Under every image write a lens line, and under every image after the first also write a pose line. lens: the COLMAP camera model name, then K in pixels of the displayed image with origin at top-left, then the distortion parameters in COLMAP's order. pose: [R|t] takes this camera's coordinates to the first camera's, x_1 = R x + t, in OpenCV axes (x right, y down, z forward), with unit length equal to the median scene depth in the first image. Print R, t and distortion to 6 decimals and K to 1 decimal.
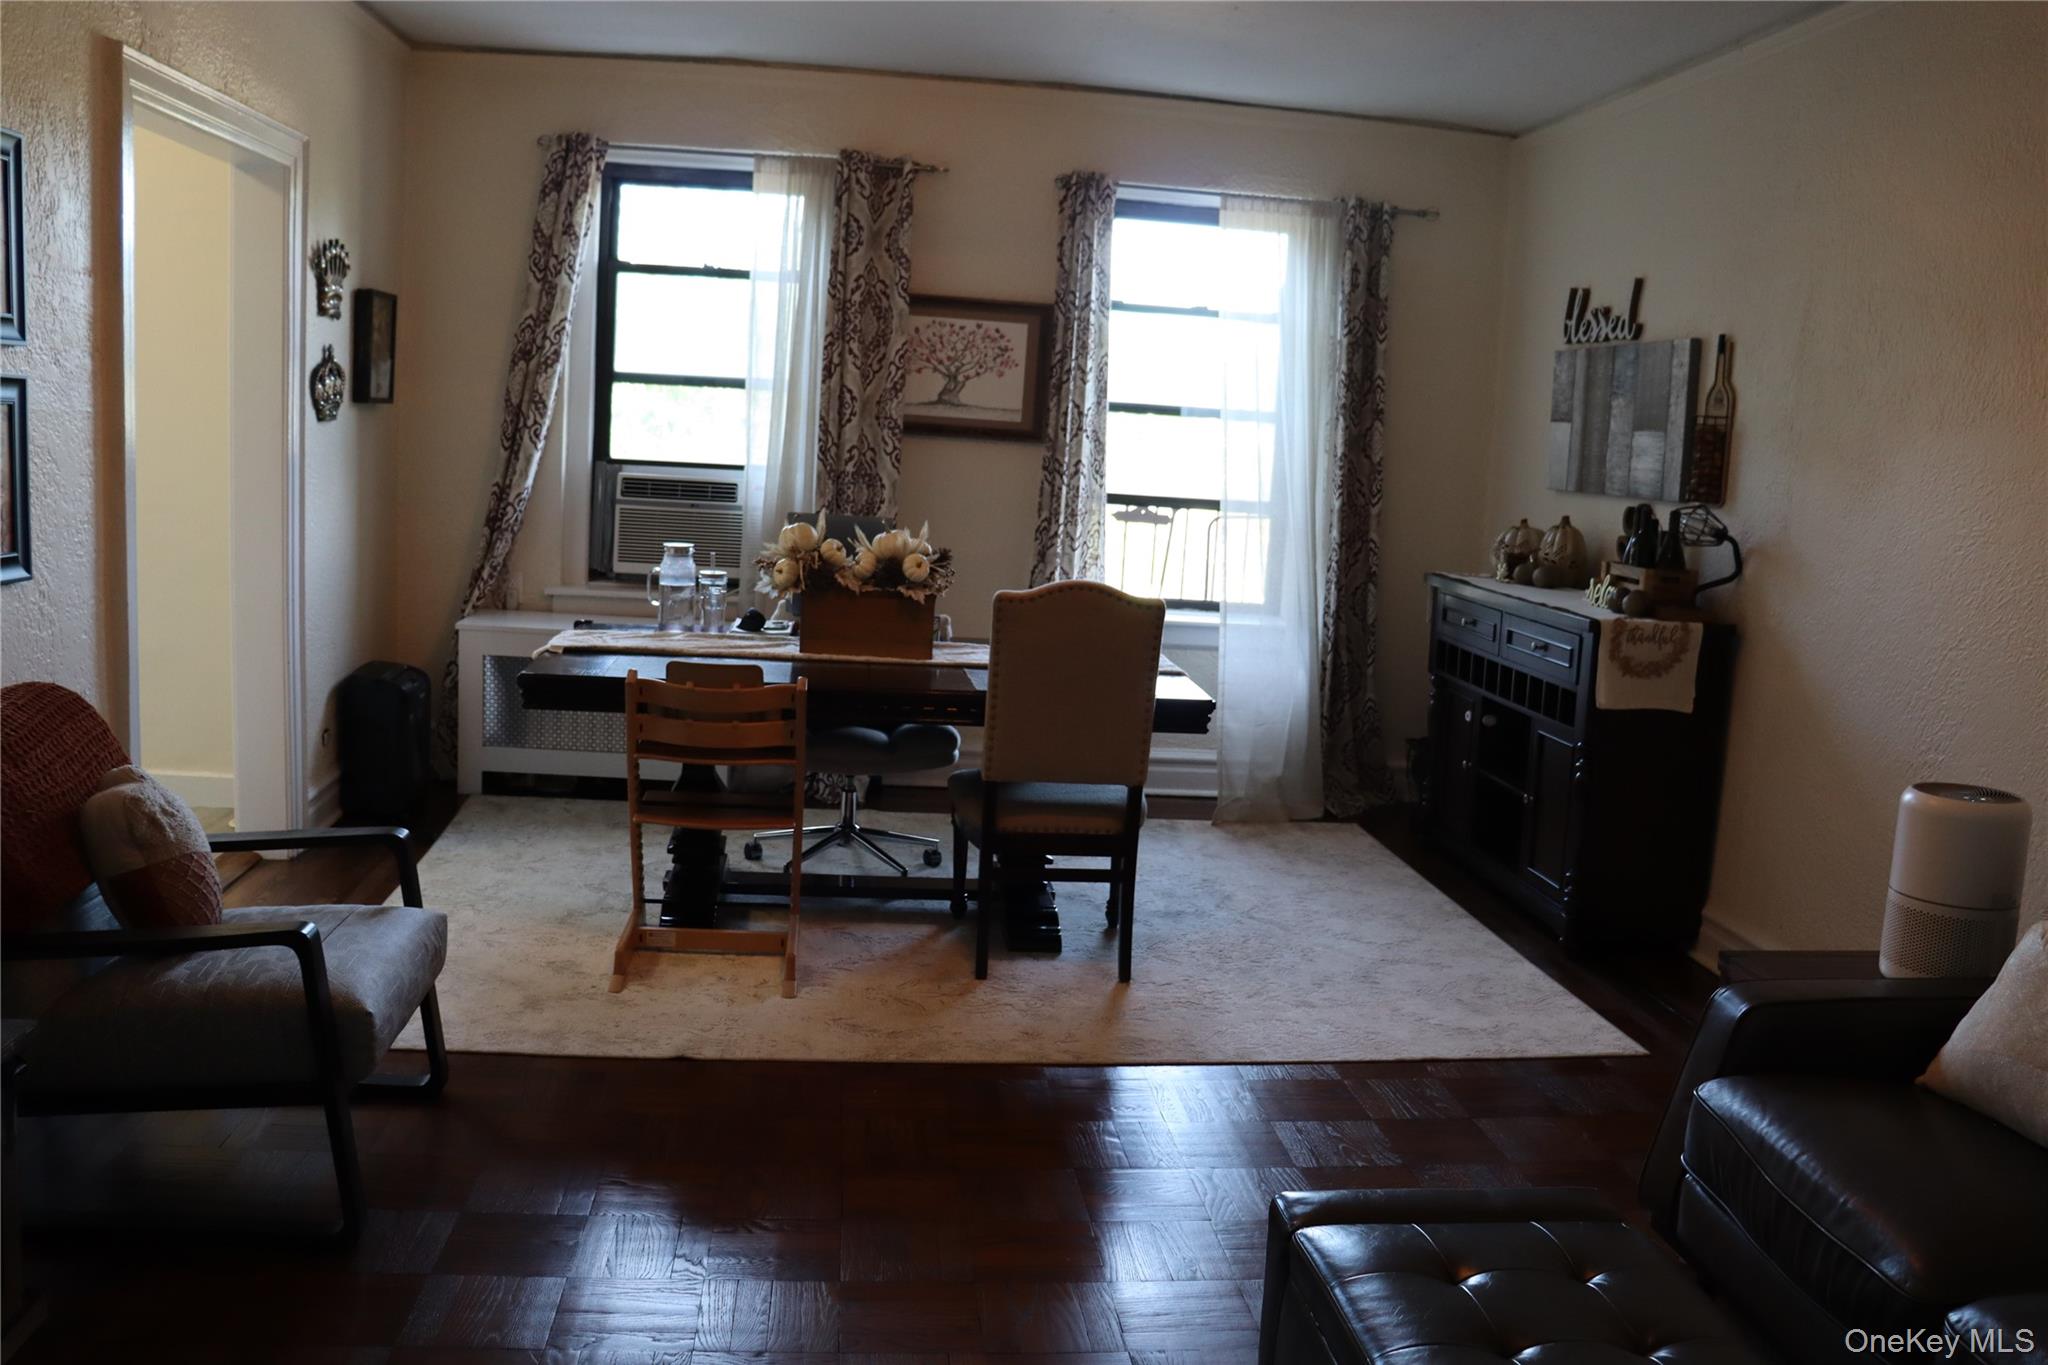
lens RADIAL K [[1674.2, 0, 1017.3], [0, 1674.2, 687.9], [0, 0, 1]] dist [-0.170012, 0.135107]
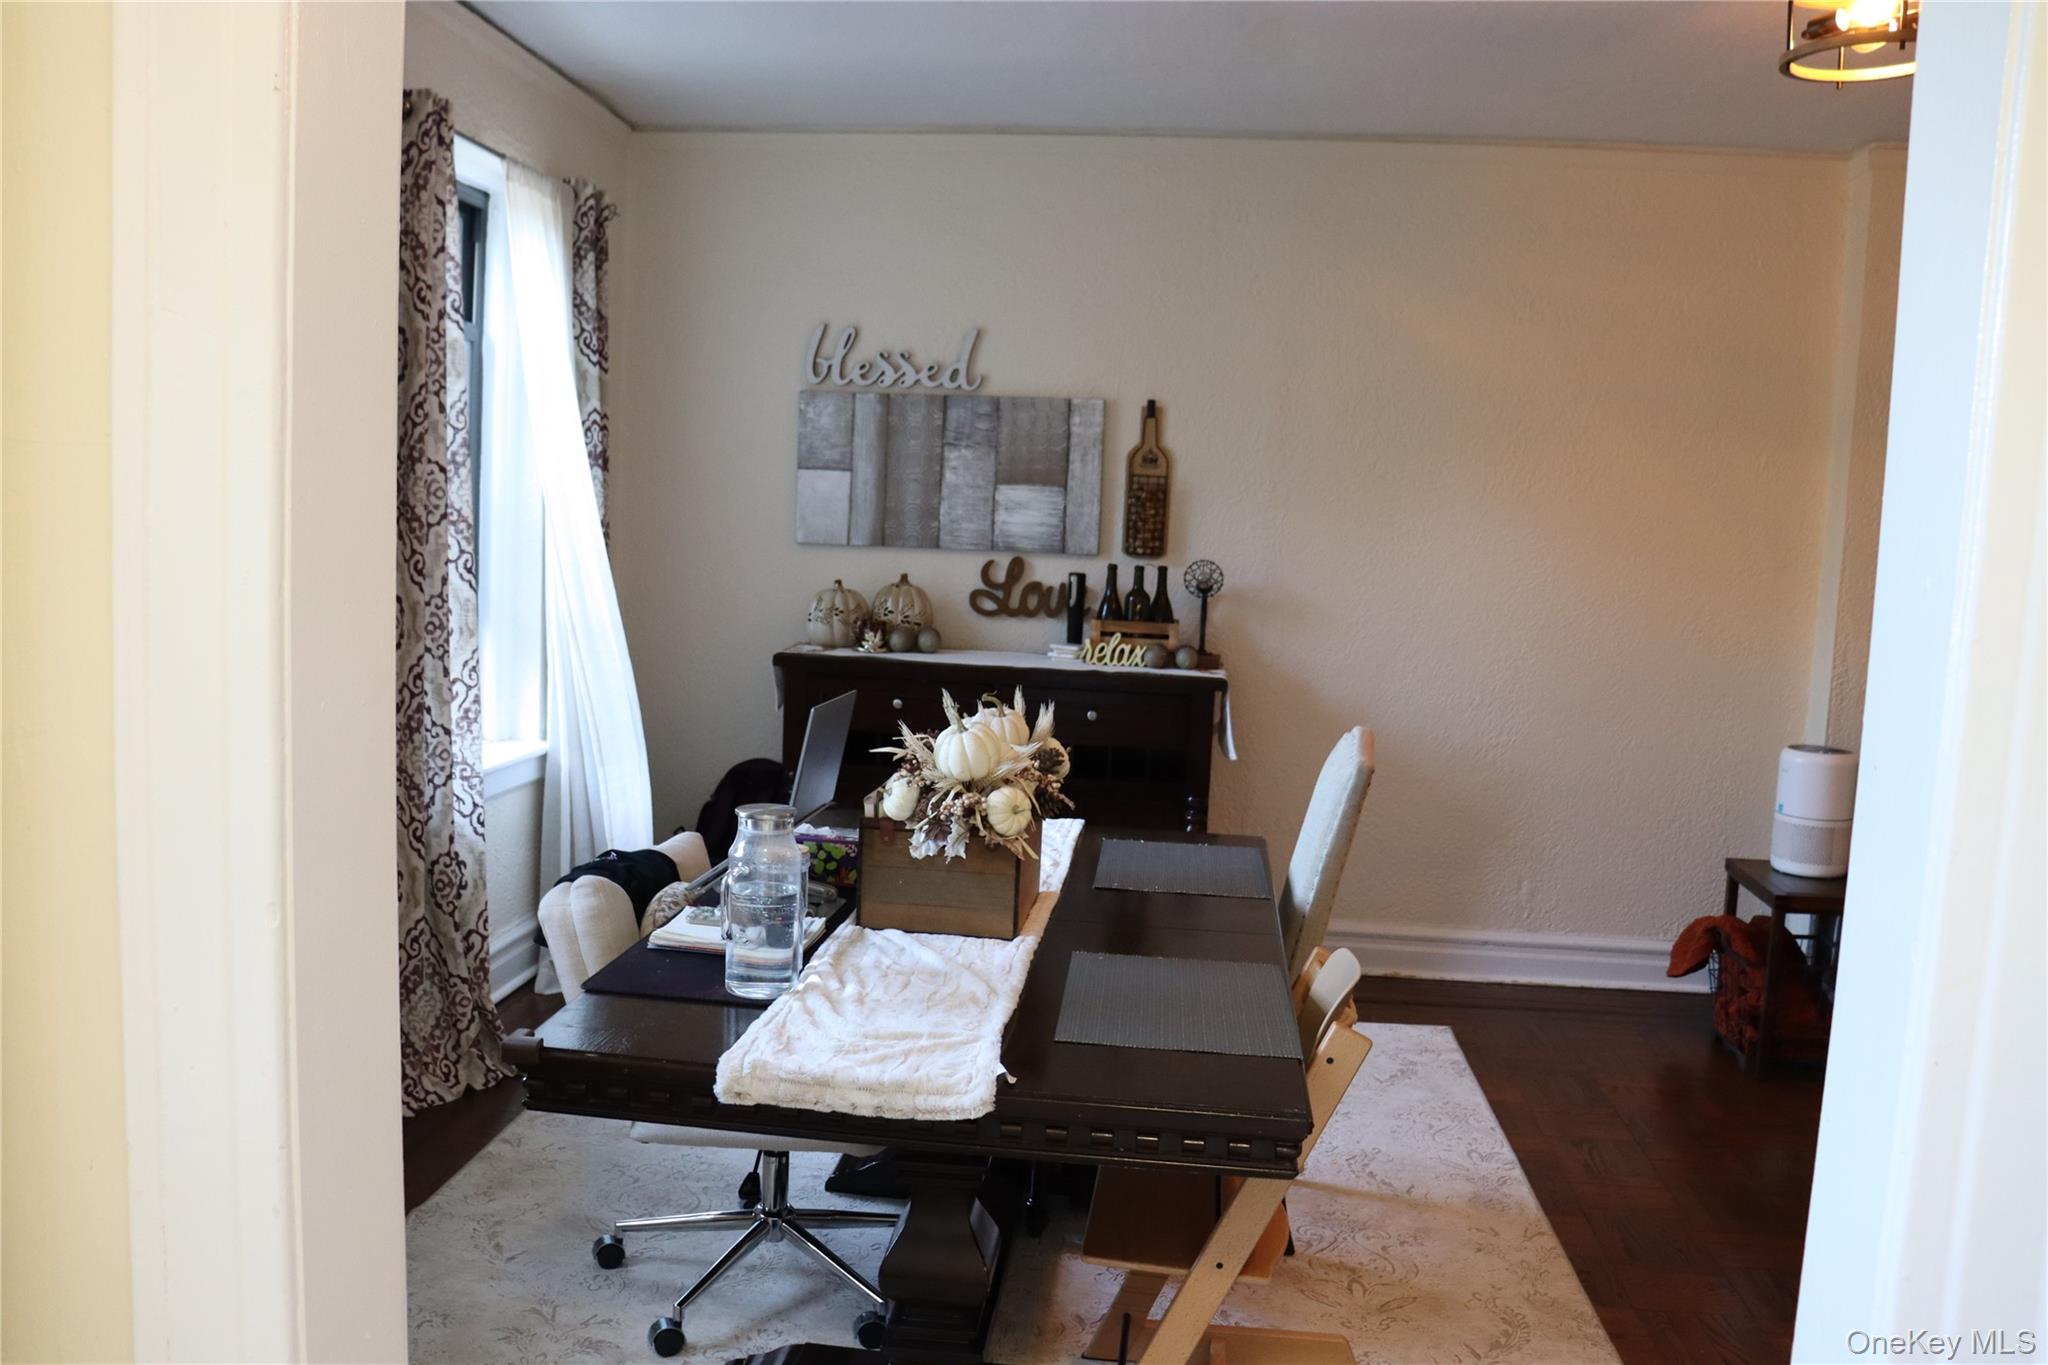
lens RADIAL K [[1674.2, 0, 1026.2], [0, 1674.2, 671.4], [0, 0, 1]] dist [-0.170012, 0.135107]
pose [[0.222224, -0.148686, 0.963592, -0.644776], [0.119880, 0.984971, 0.124338, -0.176719], [-0.967598, 0.087884, 0.236709, 0.783085]]
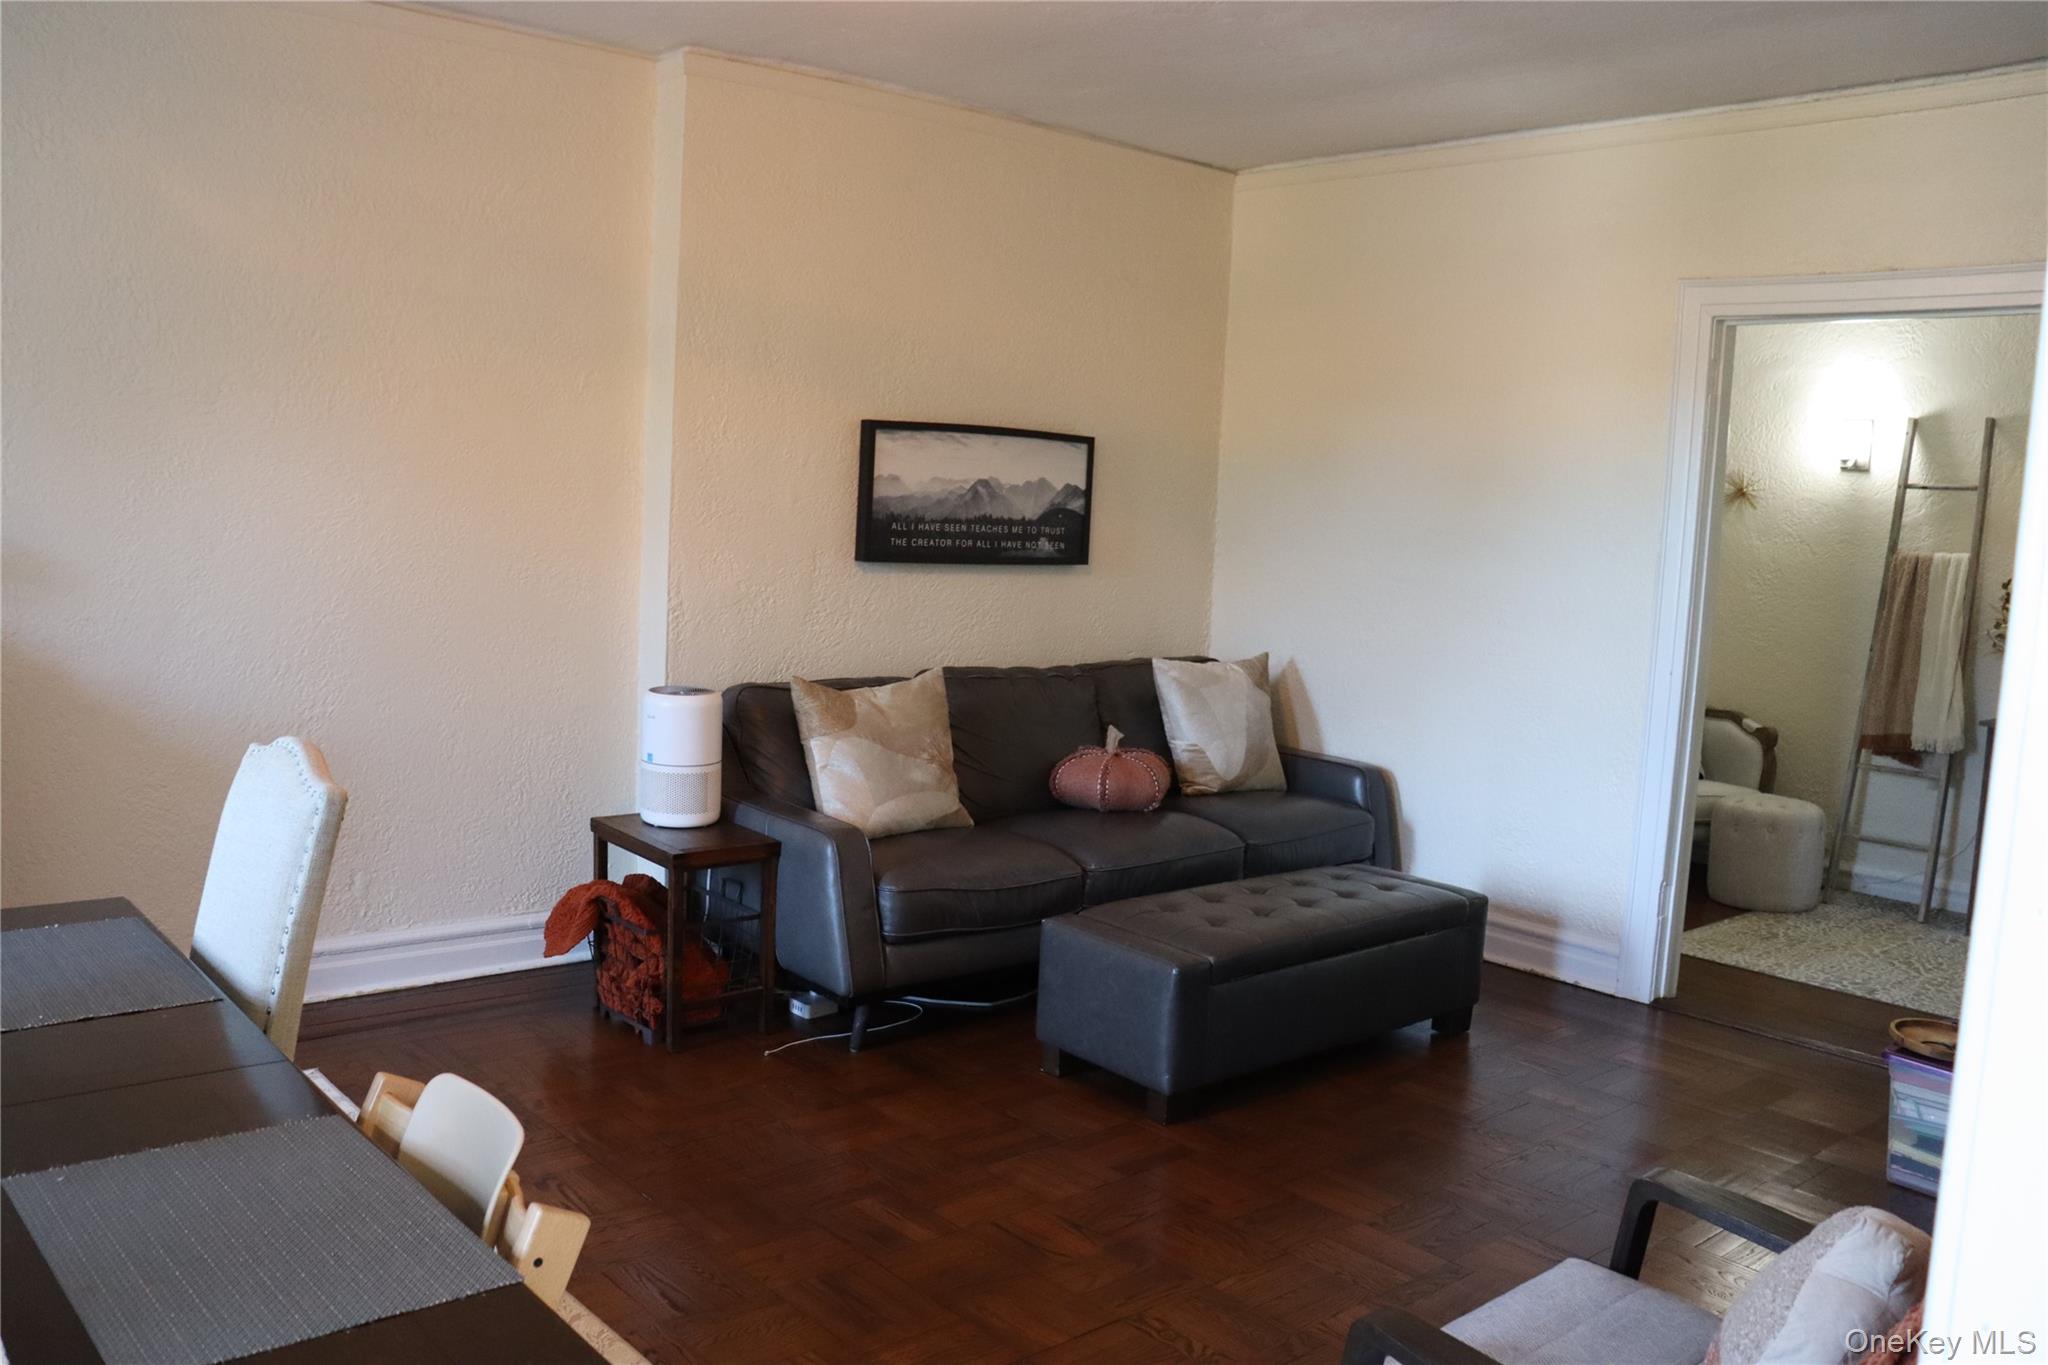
lens RADIAL K [[1674.2, 0, 1020.7], [0, 1674.2, 687.8], [0, 0, 1]] dist [-0.170012, 0.135107]
pose [[-0.550156, -0.188340, 0.813546, -0.476061], [0.041491, 0.966865, 0.251893, -0.181769], [-0.834031, 0.172335, -0.524112, 0.886057]]
